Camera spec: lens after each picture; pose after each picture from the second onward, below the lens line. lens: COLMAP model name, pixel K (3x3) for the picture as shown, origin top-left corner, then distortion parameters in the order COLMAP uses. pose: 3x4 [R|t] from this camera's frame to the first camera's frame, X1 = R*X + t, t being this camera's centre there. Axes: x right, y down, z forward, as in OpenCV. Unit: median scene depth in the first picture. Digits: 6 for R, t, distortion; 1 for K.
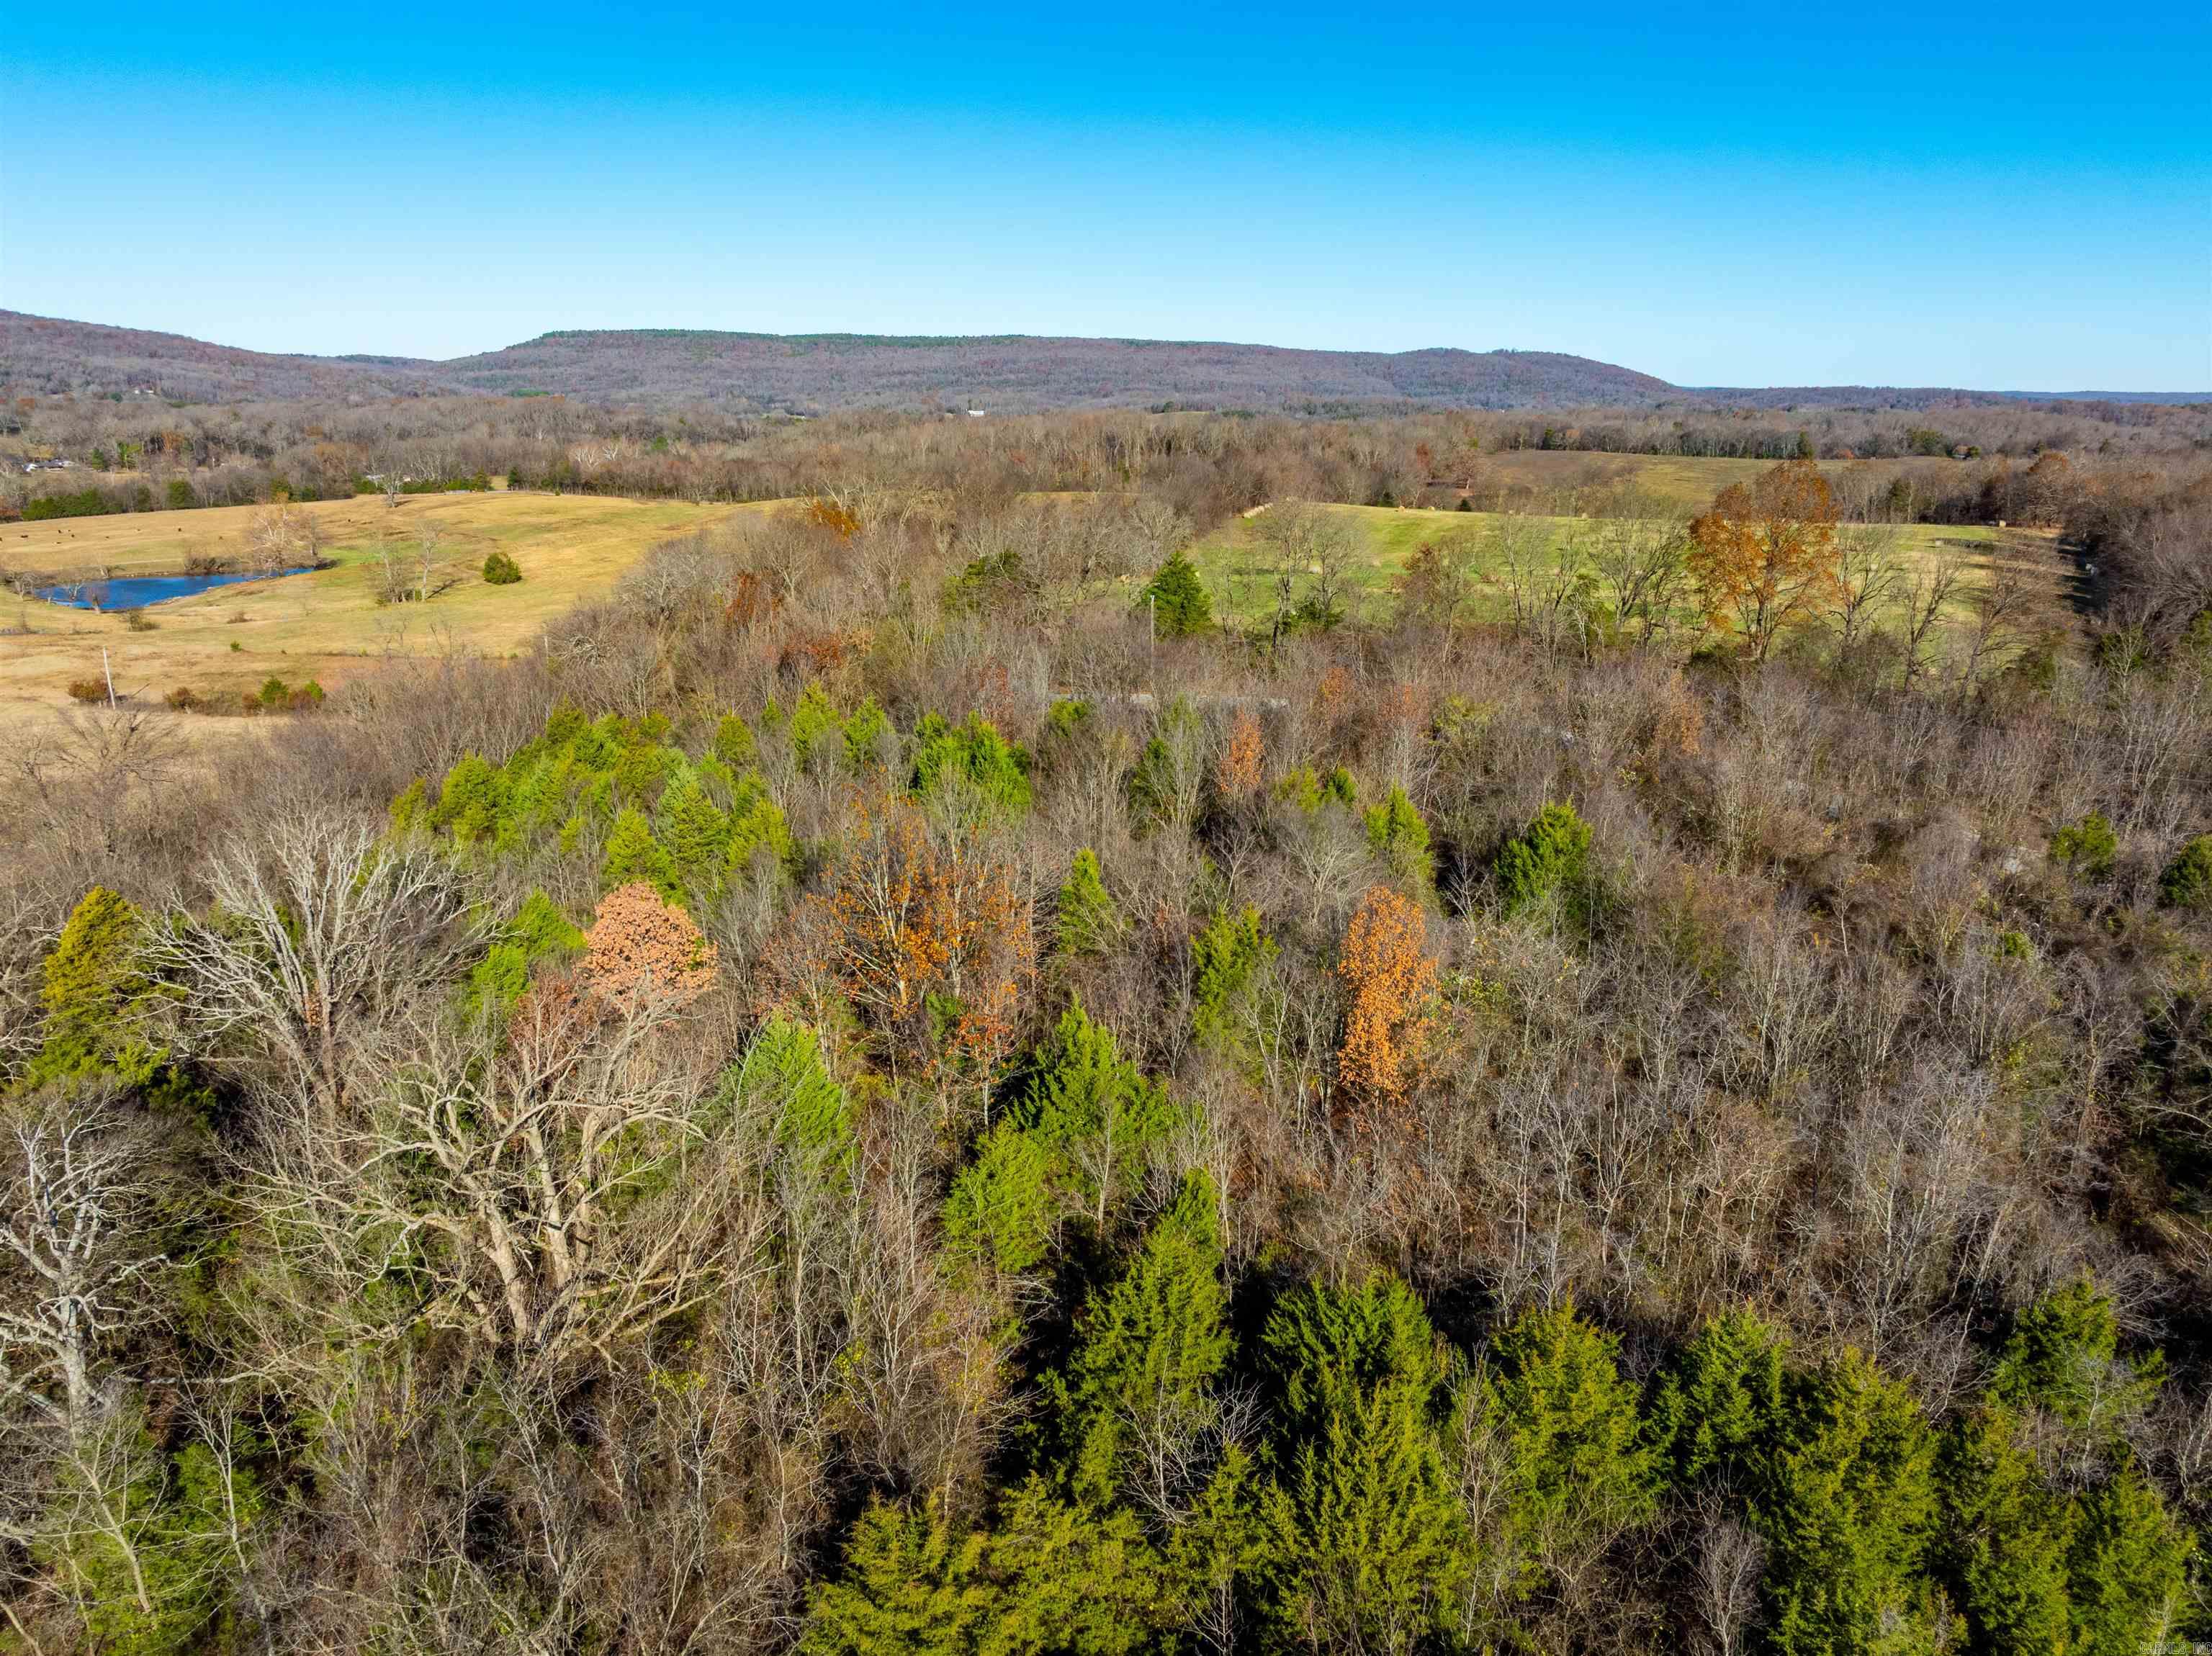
lens RADIAL K [[1559.7, 0, 1111.5], [0, 1559.7, 827.4], [0, 0, 1]] dist [-0.036988, 0.025583]
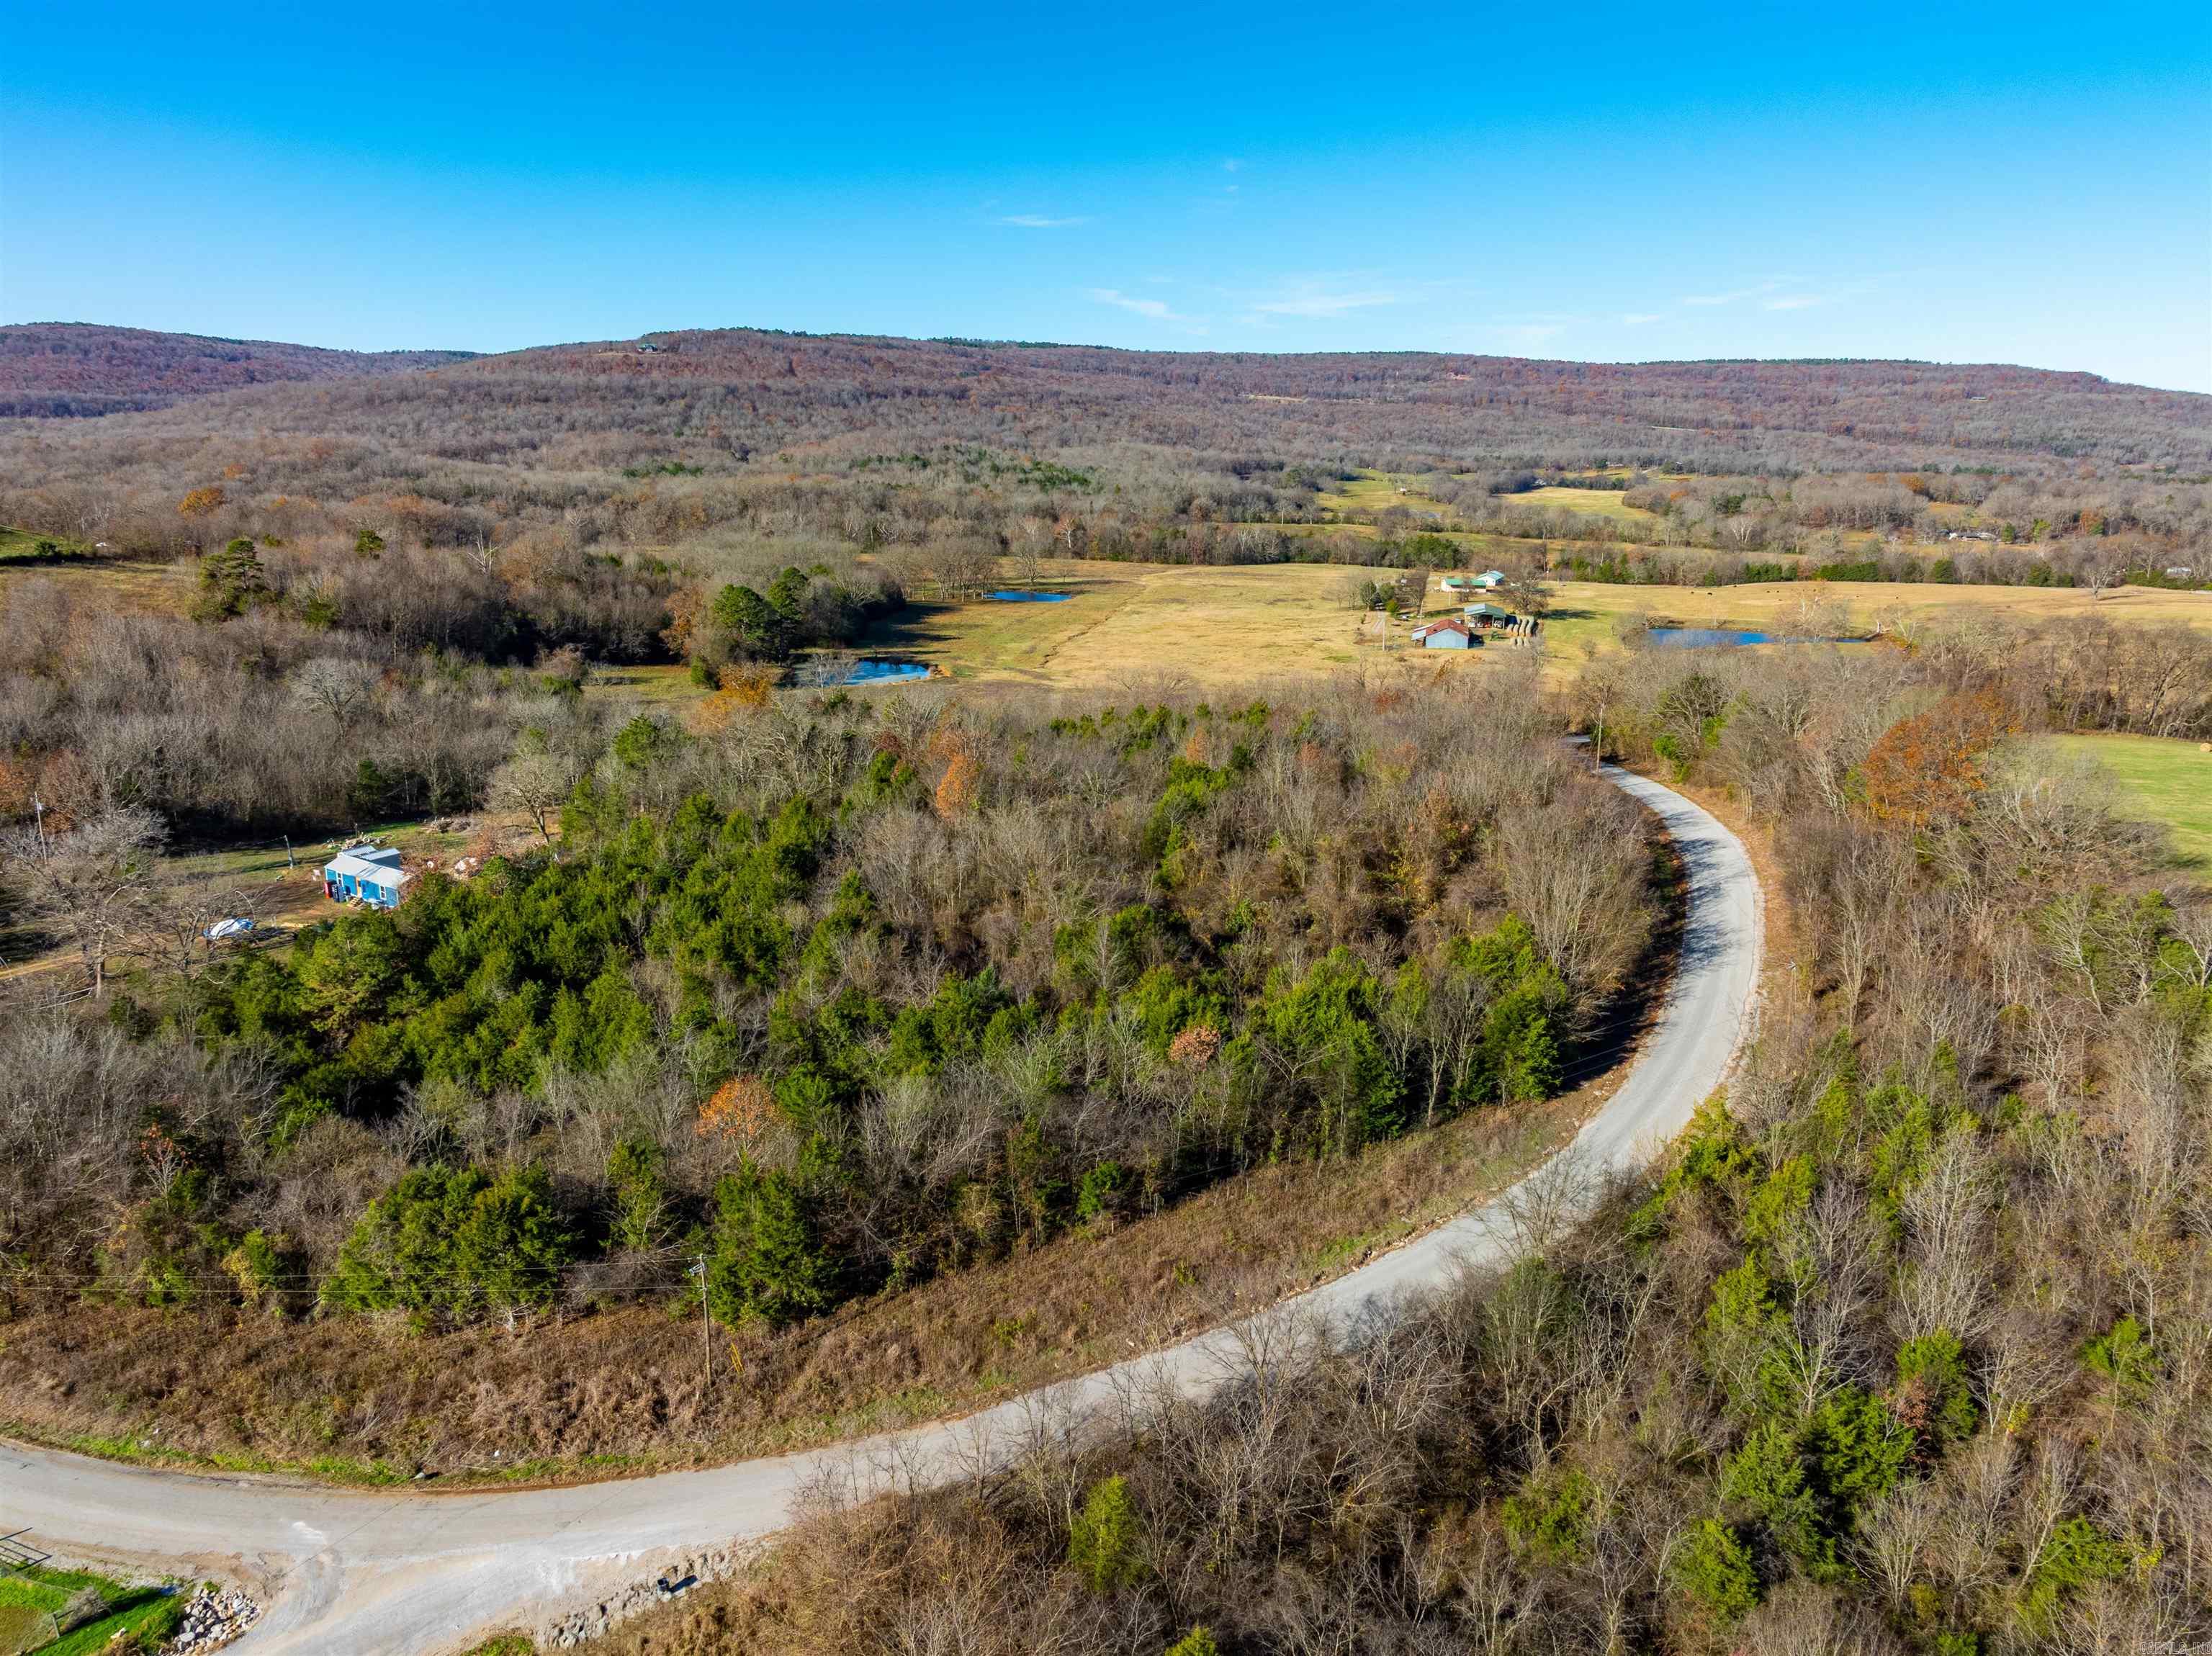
lens RADIAL K [[1559.7, 0, 1115.6], [0, 1559.7, 821.5], [0, 0, 1]] dist [-0.036988, 0.025583]
pose [[0.350918, 0.225840, -0.908765, 0.455851], [-0.261922, 0.955417, 0.136293, -0.048364], [0.899029, 0.190198, 0.394425, 0.019168]]
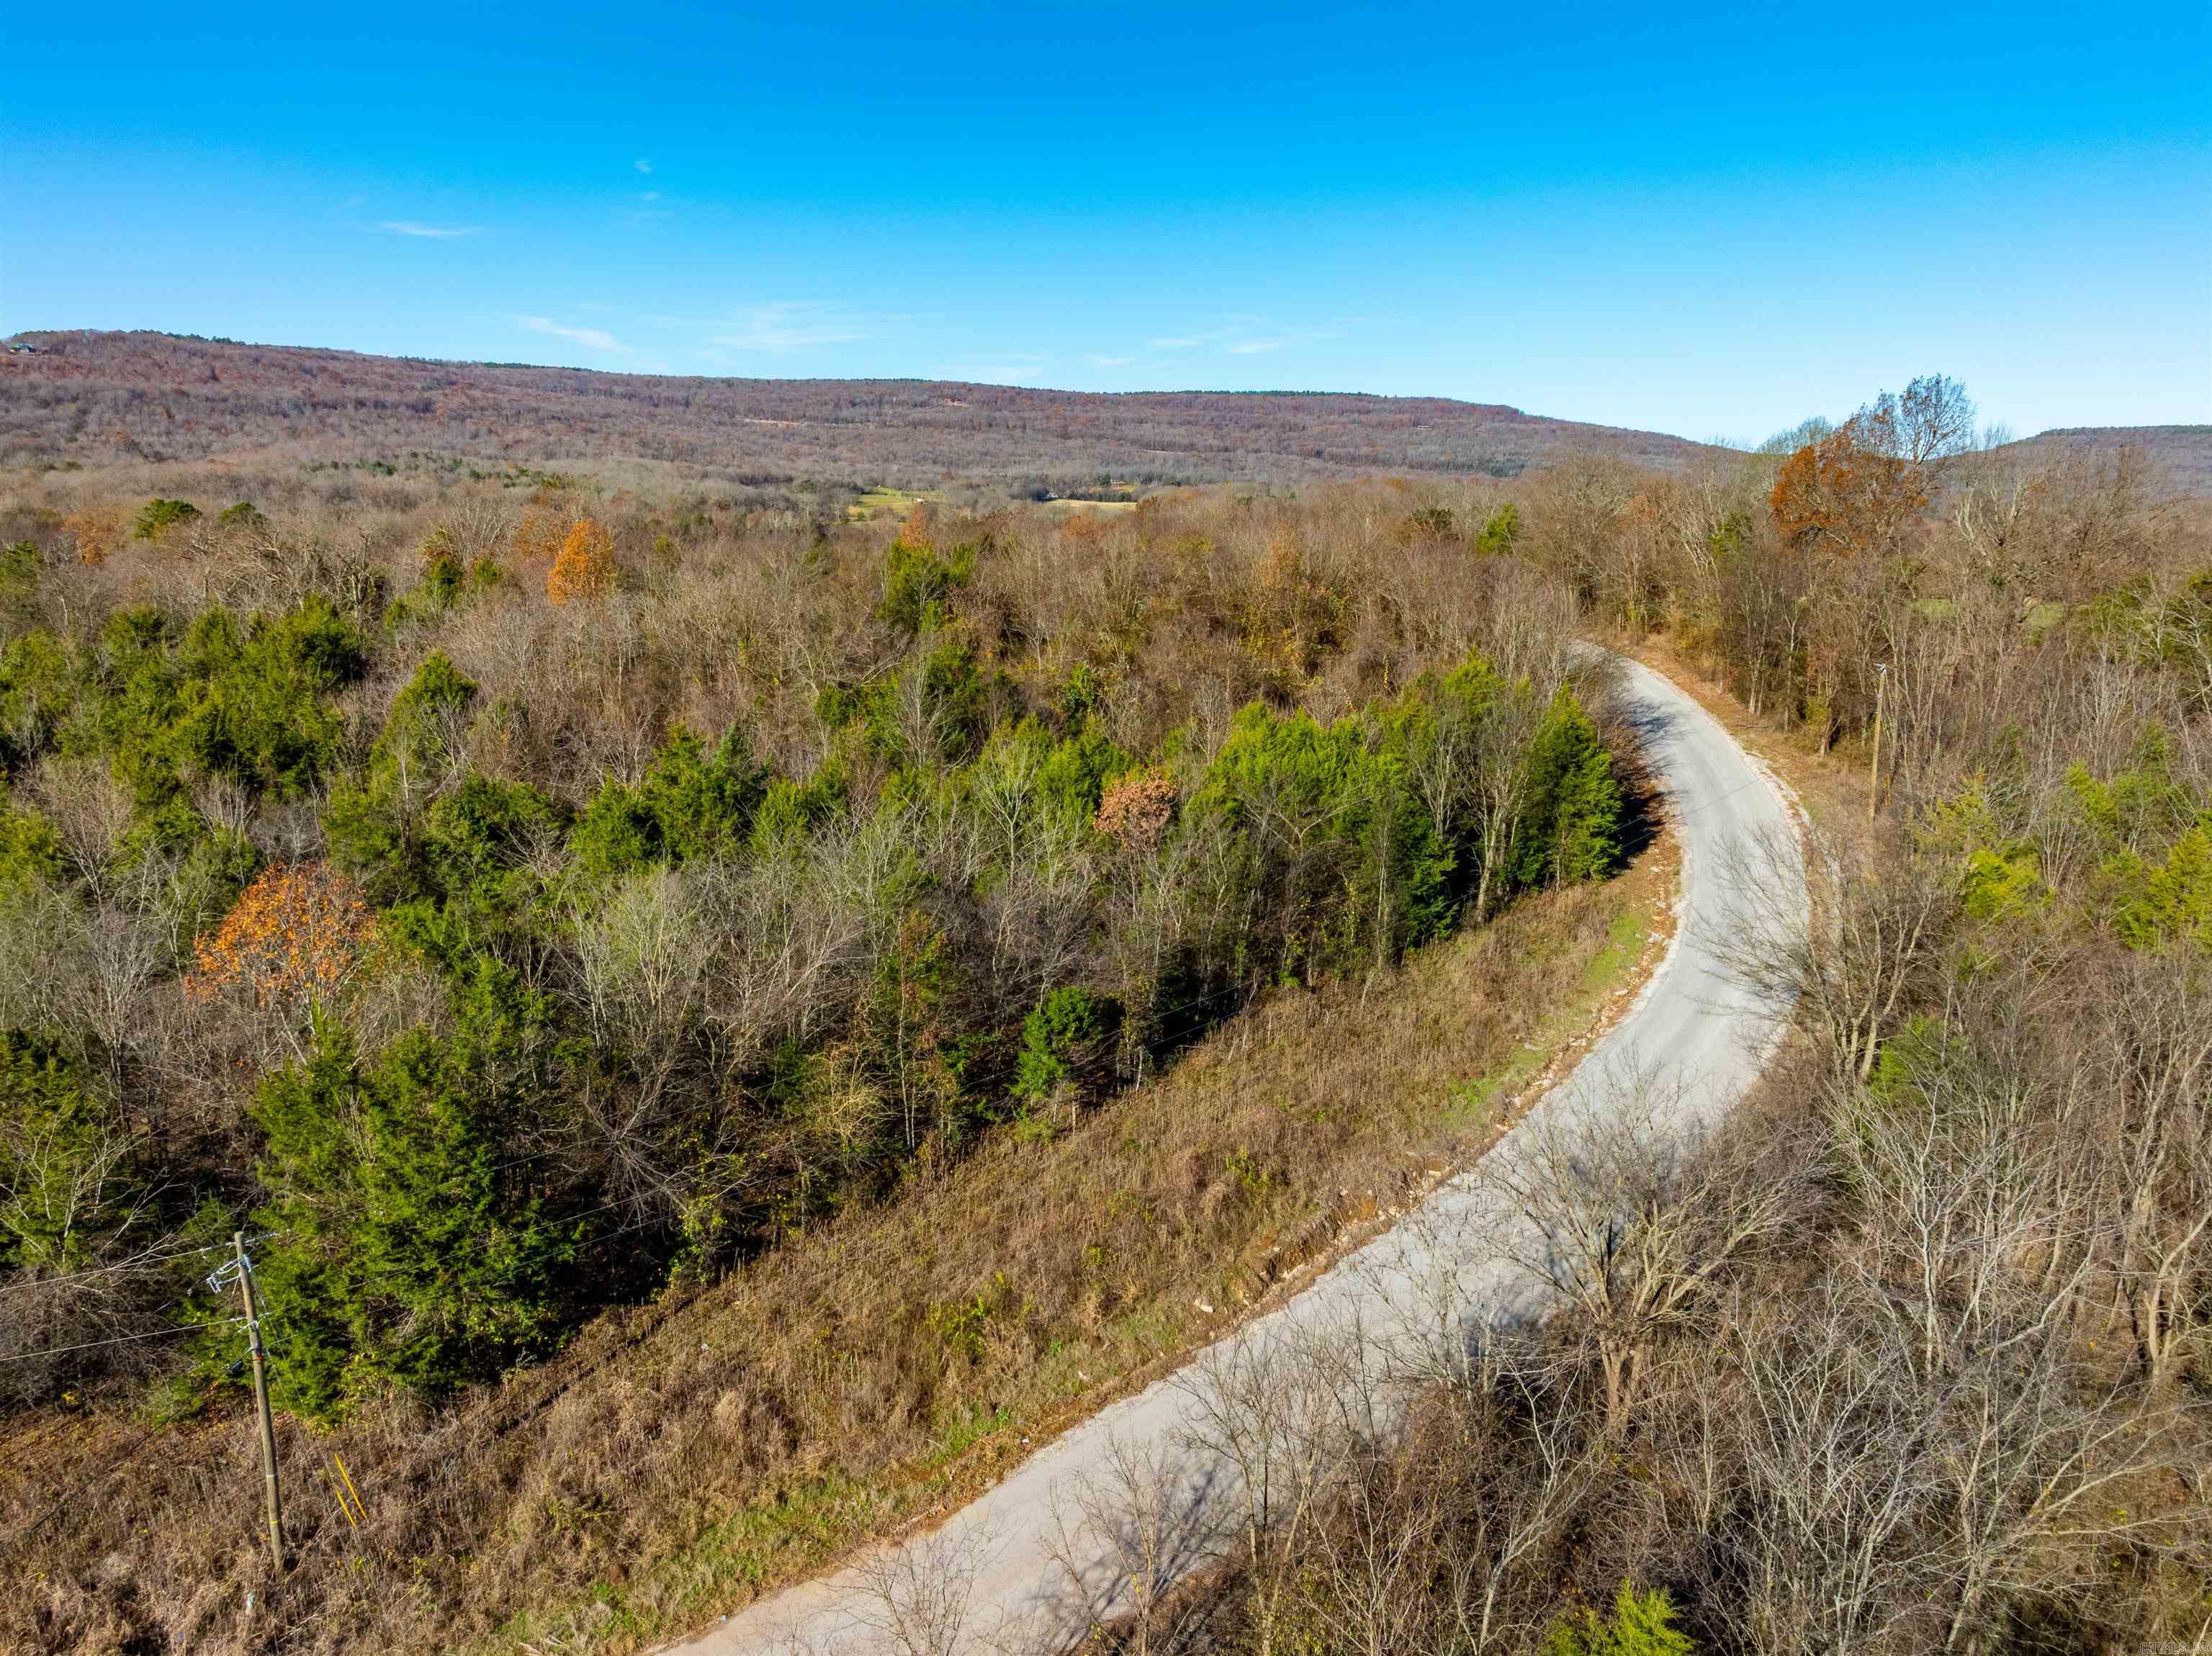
lens RADIAL K [[1559.7, 0, 1115.9], [0, 1559.7, 822.4], [0, 0, 1]] dist [-0.036988, 0.025583]
pose [[0.626044, 0.168907, -0.761275, 0.324017], [-0.219811, 0.974895, 0.035540, 0.029371], [0.748166, 0.145087, 0.647454, 0.045980]]
